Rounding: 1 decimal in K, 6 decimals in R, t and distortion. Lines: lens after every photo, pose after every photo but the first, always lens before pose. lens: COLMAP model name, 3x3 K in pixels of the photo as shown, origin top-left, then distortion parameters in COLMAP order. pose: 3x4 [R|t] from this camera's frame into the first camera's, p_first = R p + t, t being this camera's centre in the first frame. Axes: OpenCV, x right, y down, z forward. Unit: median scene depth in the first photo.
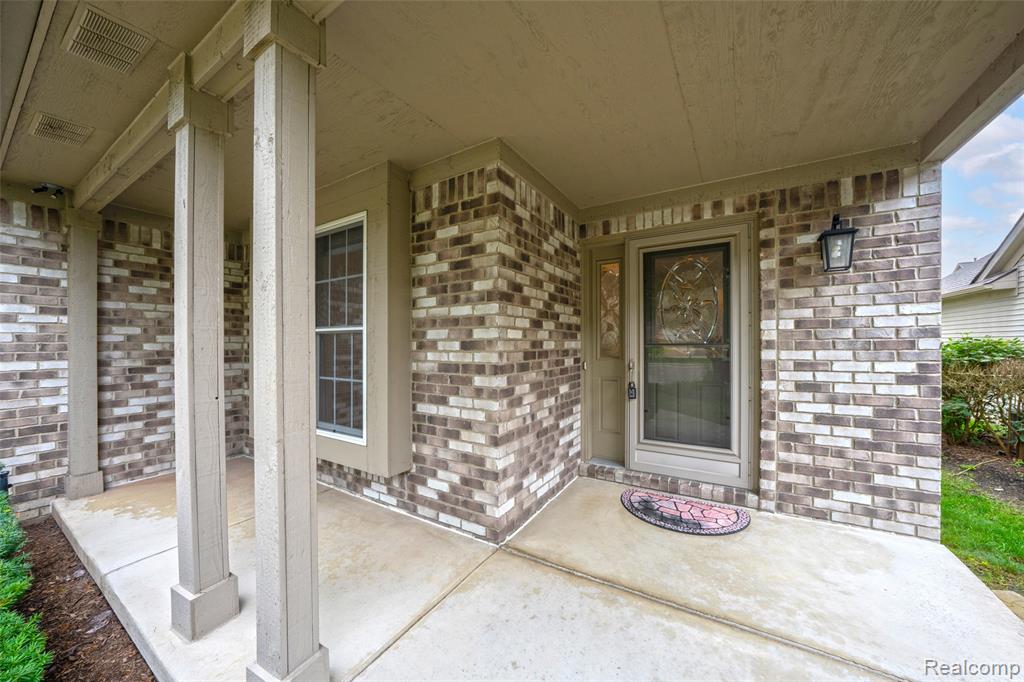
lens RADIAL K [[370.5, 0, 509.7], [0, 370.5, 346.8], [0, 0, 1]] dist [-0.015405, 0.001183]
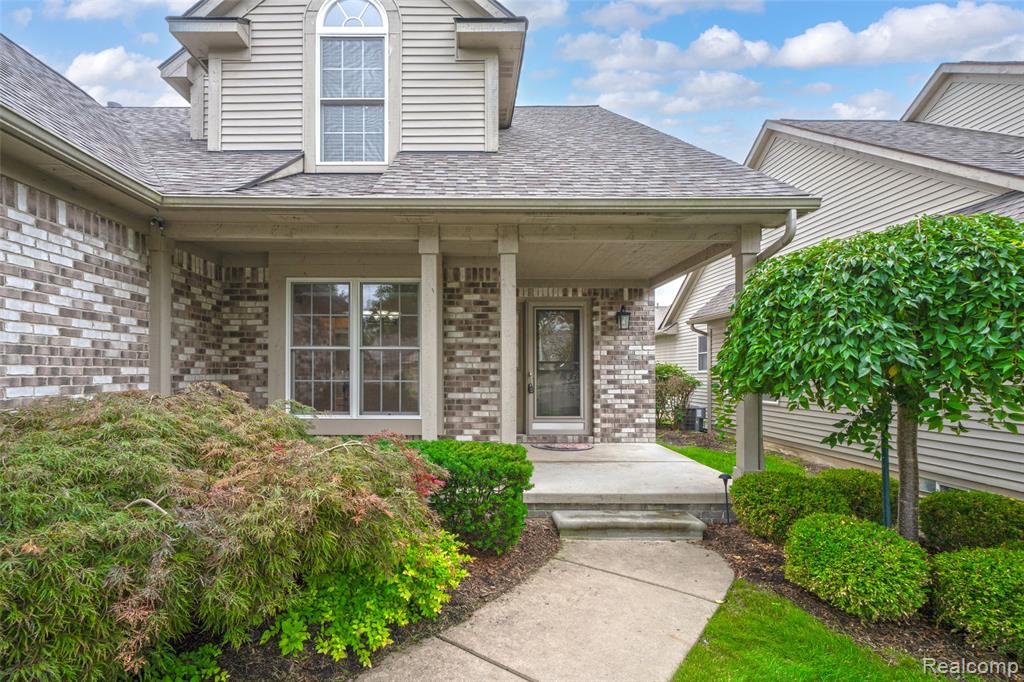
lens RADIAL K [[472.1, 0, 479.2], [0, 472.1, 366.1], [0, 0, 1]] dist [0.004116, 0.000045]
pose [[0.852318, 0.012016, 0.522887, -1.313470], [-0.001361, 0.999784, -0.020756, 0.075681], [-0.523023, 0.016979, 0.852150, -0.964321]]
